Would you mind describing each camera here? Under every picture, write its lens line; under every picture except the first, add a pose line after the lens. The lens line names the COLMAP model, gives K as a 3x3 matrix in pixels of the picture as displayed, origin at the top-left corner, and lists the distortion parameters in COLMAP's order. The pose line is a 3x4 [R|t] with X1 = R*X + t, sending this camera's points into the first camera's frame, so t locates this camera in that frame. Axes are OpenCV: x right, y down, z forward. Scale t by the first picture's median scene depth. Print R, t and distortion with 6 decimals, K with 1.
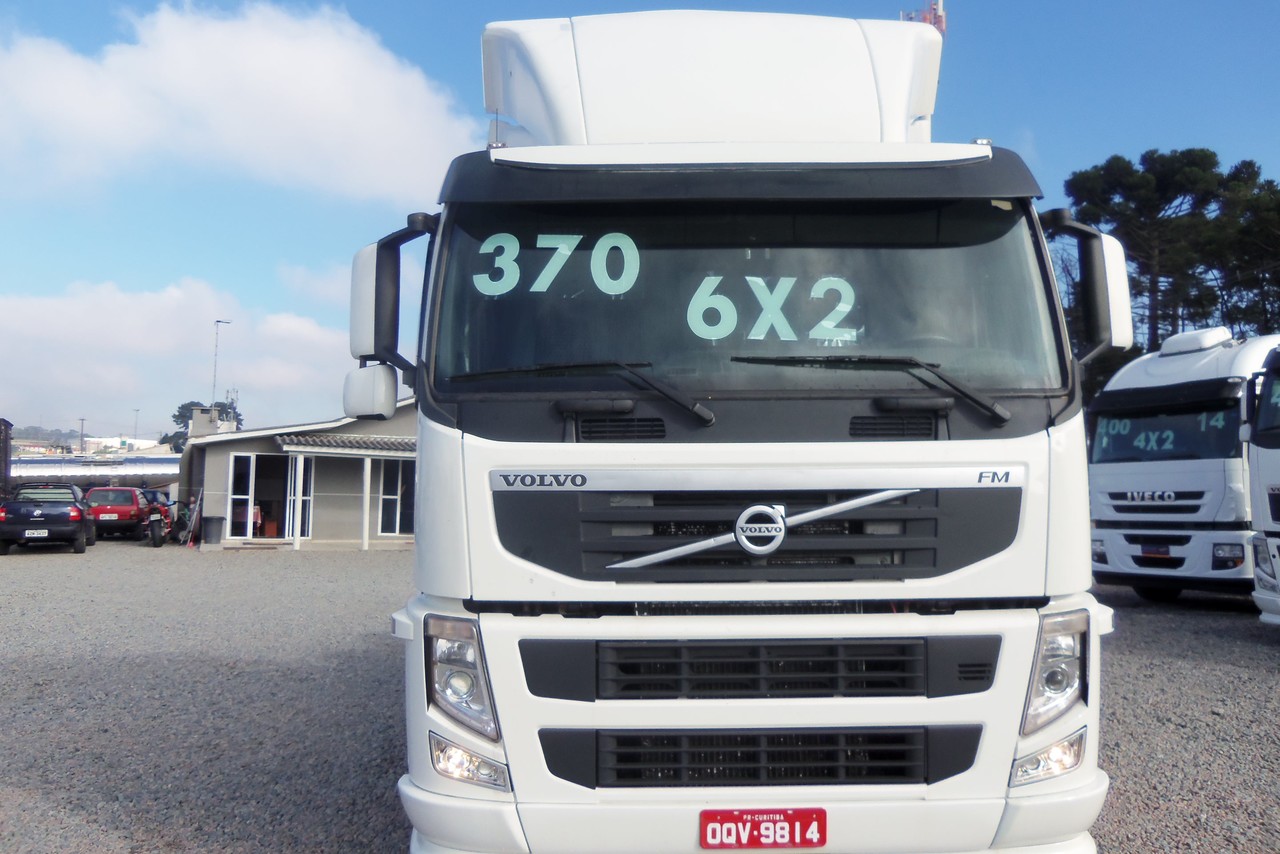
lens RADIAL K [[1078.2, 0, 636.9], [0, 1078.2, 427.4], [0, 0, 1]] dist [-0.015204, -0.004012]
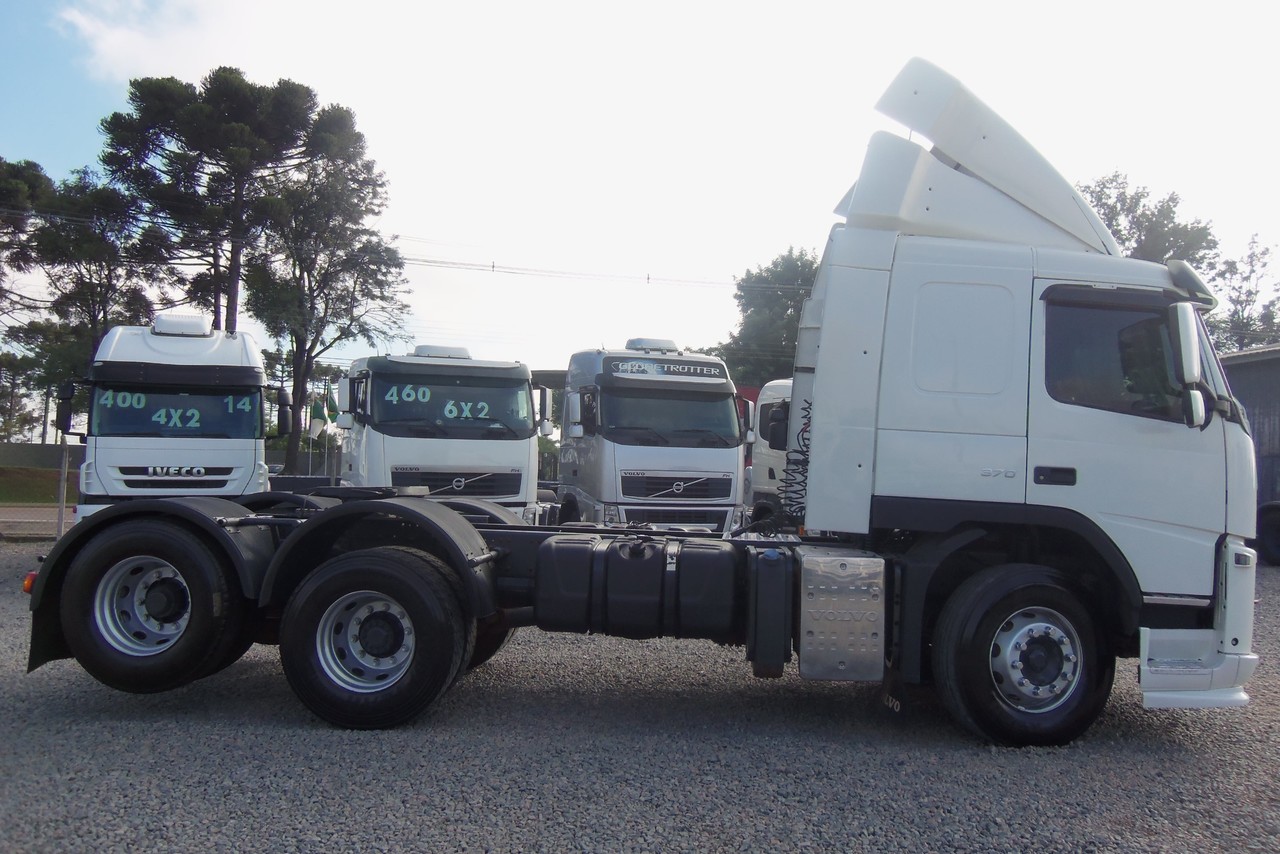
lens RADIAL K [[1078.2, 0, 636.9], [0, 1078.2, 427.4], [0, 0, 1]] dist [-0.015204, -0.004012]
pose [[0.108016, 0.047803, 0.992999, -2.059597], [-0.074298, 0.996438, -0.039887, 0.125794], [-0.991369, -0.069470, 0.111183, 1.871204]]
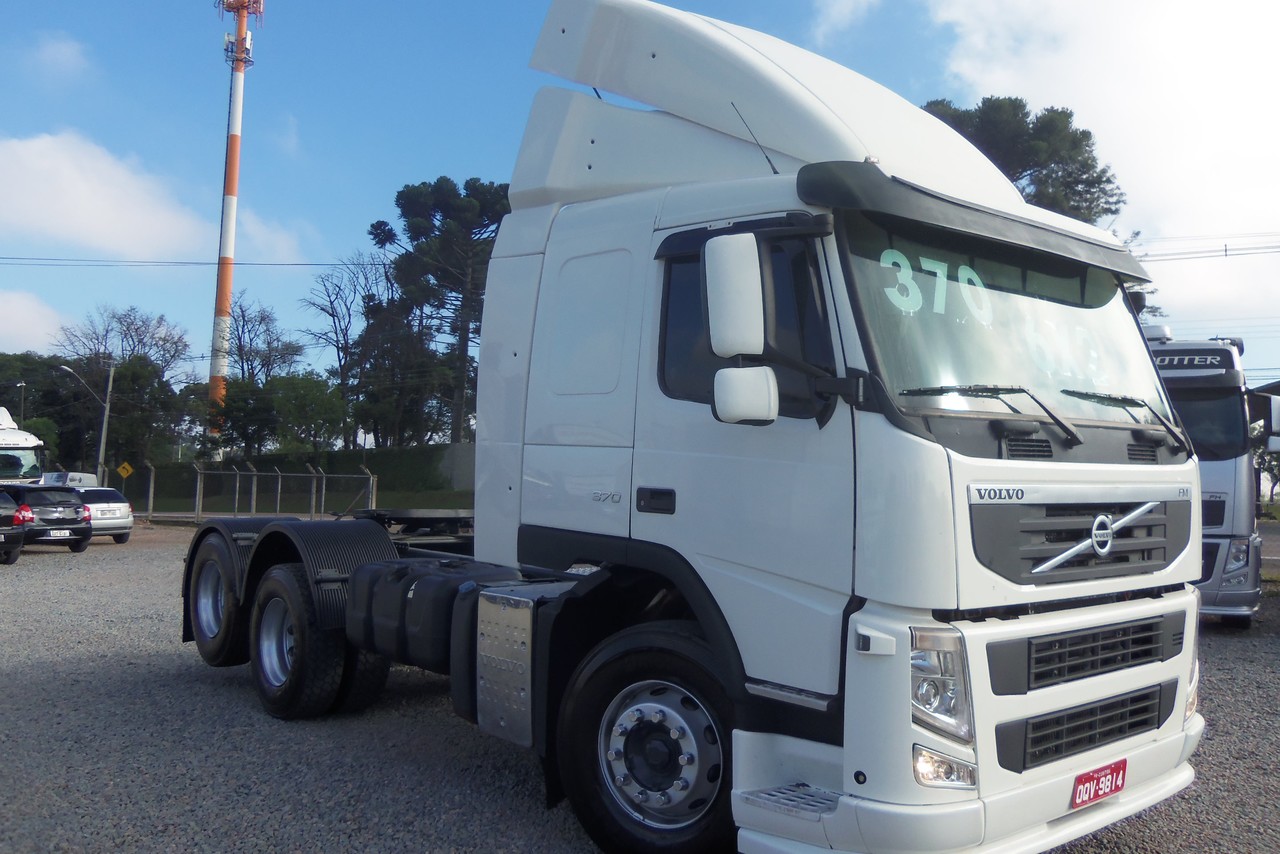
lens RADIAL K [[1078.2, 0, 636.9], [0, 1078.2, 427.4], [0, 0, 1]] dist [-0.015204, -0.004012]
pose [[0.777970, 0.041817, 0.626908, -1.036534], [-0.045856, 0.998901, -0.009724, 0.009526], [-0.626625, -0.021183, 0.779033, 0.387298]]
